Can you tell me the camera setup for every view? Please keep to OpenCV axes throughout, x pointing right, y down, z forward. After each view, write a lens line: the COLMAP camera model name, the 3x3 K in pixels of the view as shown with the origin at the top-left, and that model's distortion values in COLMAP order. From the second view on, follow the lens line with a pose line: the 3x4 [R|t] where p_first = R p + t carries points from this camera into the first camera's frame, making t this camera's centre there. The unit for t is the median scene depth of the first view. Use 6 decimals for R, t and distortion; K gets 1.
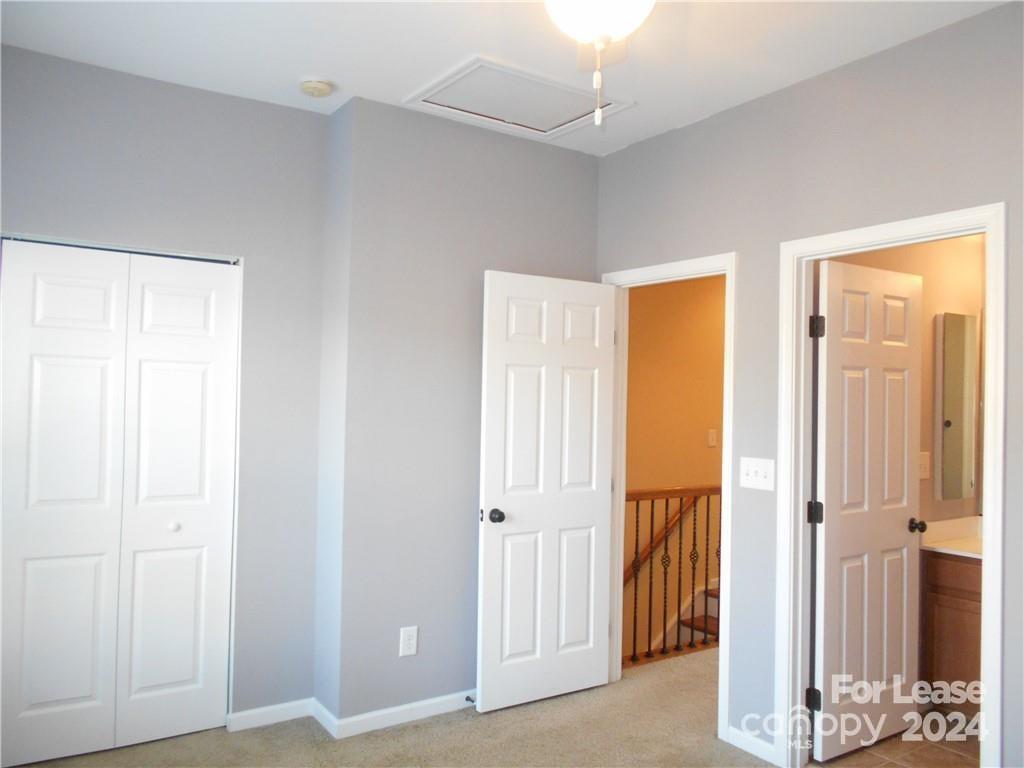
lens RADIAL K [[800.4, 0, 512.0], [0, 800.4, 384.0], [0, 0, 1]] dist [-0.082196, 0.118101]
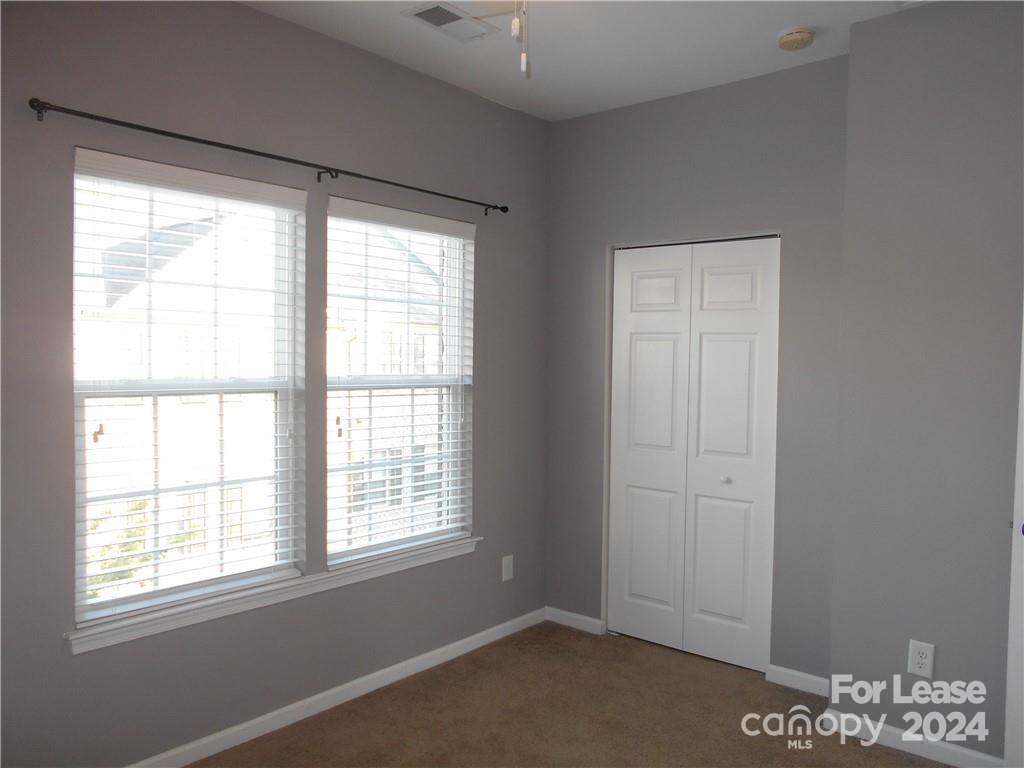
lens RADIAL K [[800.4, 0, 512.0], [0, 800.4, 384.0], [0, 0, 1]] dist [-0.082196, 0.118101]
pose [[0.254200, 0.008619, -0.967113, 0.590163], [0.009317, 0.999892, 0.011360, 0.028474], [0.967107, -0.011898, 0.254092, 0.415387]]
